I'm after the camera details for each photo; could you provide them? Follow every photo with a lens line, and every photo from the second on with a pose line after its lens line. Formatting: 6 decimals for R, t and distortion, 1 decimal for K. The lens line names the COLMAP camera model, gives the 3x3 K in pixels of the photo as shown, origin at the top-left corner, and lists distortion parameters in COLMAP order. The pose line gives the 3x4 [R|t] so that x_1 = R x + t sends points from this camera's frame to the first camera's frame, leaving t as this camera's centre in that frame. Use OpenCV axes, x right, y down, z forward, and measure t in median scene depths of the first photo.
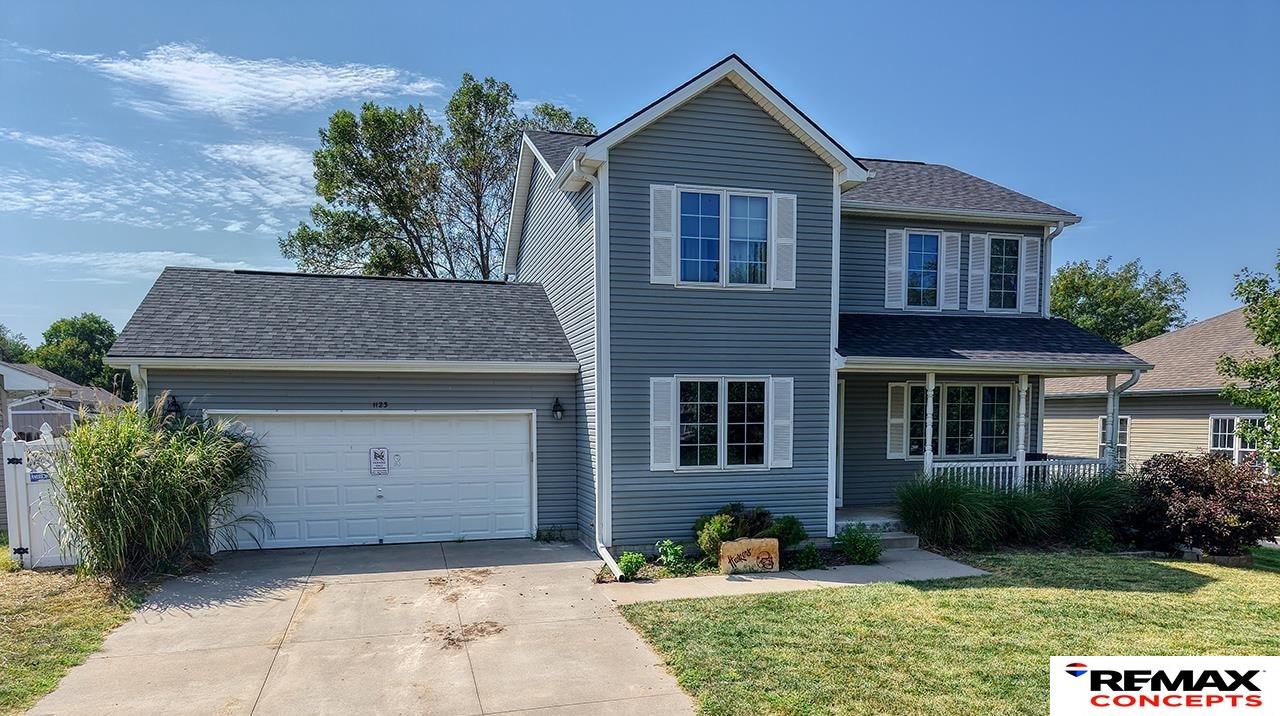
lens RADIAL K [[862.5, 0, 637.8], [0, 862.5, 483.2], [0, 0, 1]] dist [0.007504, 0.004296]
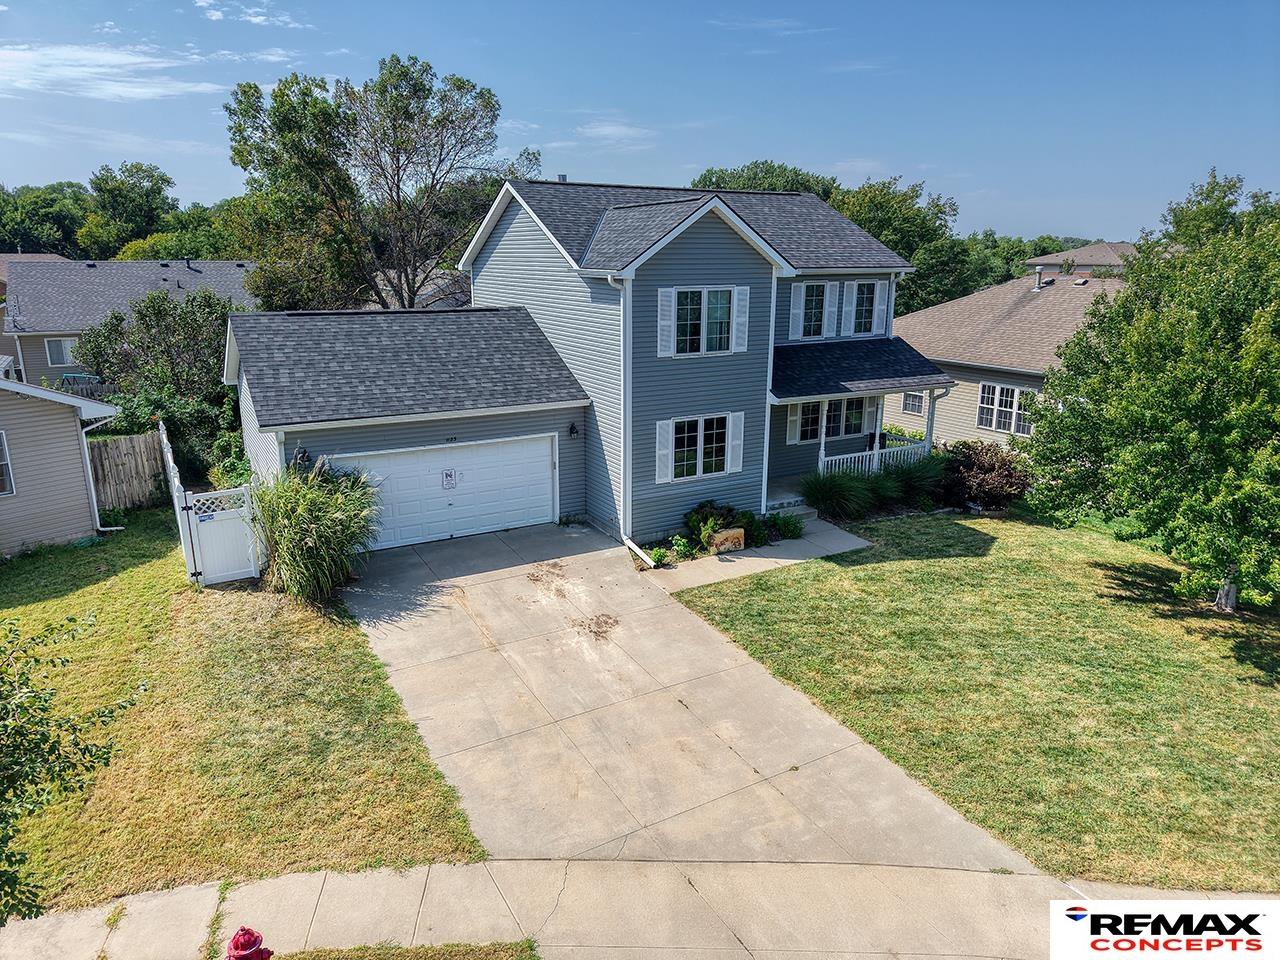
lens RADIAL K [[860.3, 0, 637.5], [0, 860.3, 484.9], [0, 0, 1]] dist [0.041113, -0.010477]
pose [[0.969511, -0.057928, 0.238101, -0.351539], [0.013165, 0.982567, 0.185444, -0.274954], [-0.244692, -0.176656, 0.953372, -0.371949]]
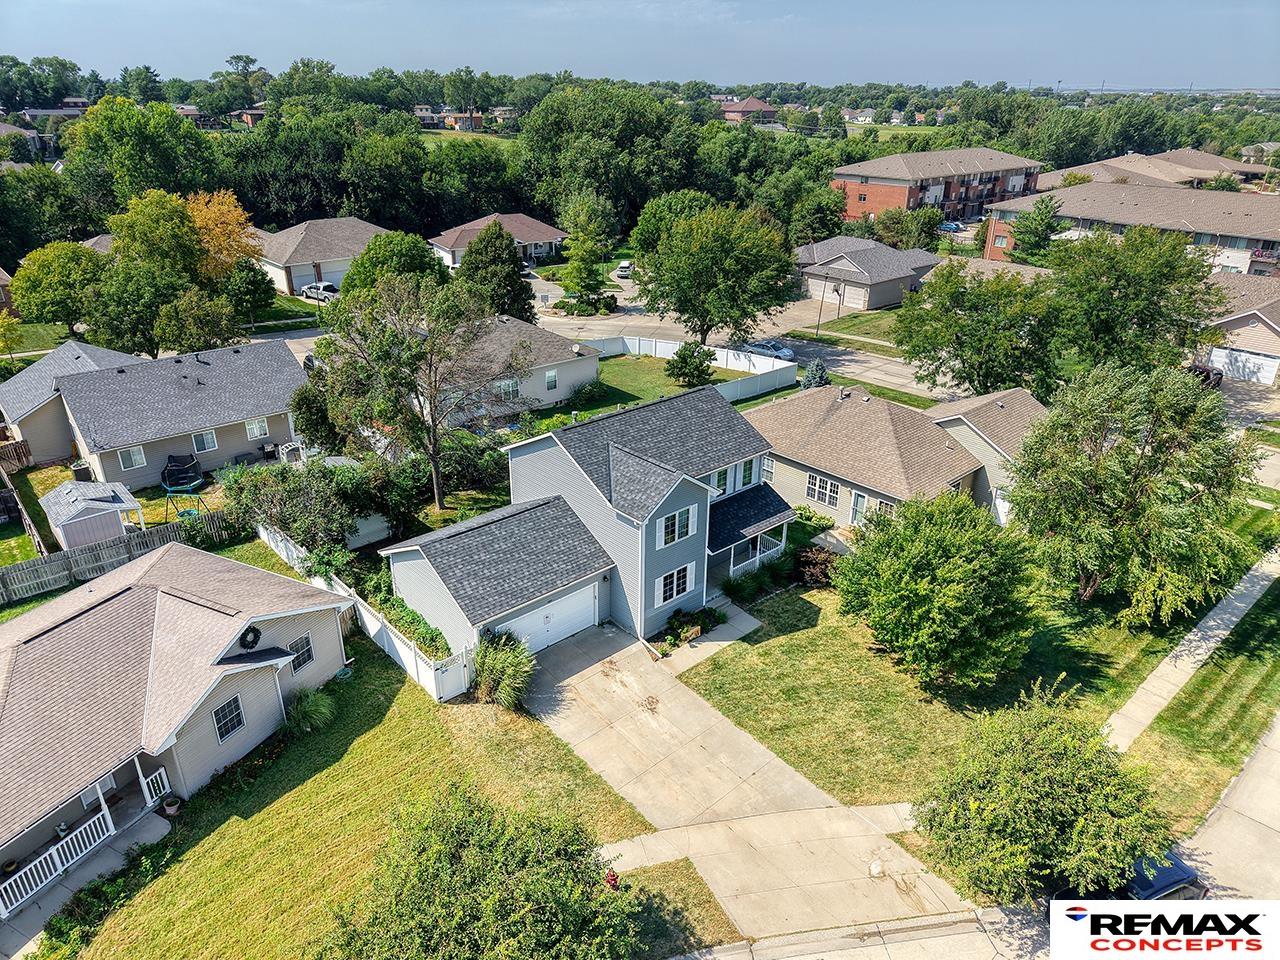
lens RADIAL K [[860.3, 0, 639.4], [0, 860.3, 469.2], [0, 0, 1]] dist [0.041113, -0.010477]
pose [[0.897520, -0.169346, 0.407161, -1.053525], [0.023309, 0.940250, 0.339686, -1.341396], [-0.440357, -0.295385, 0.847840, -1.170895]]
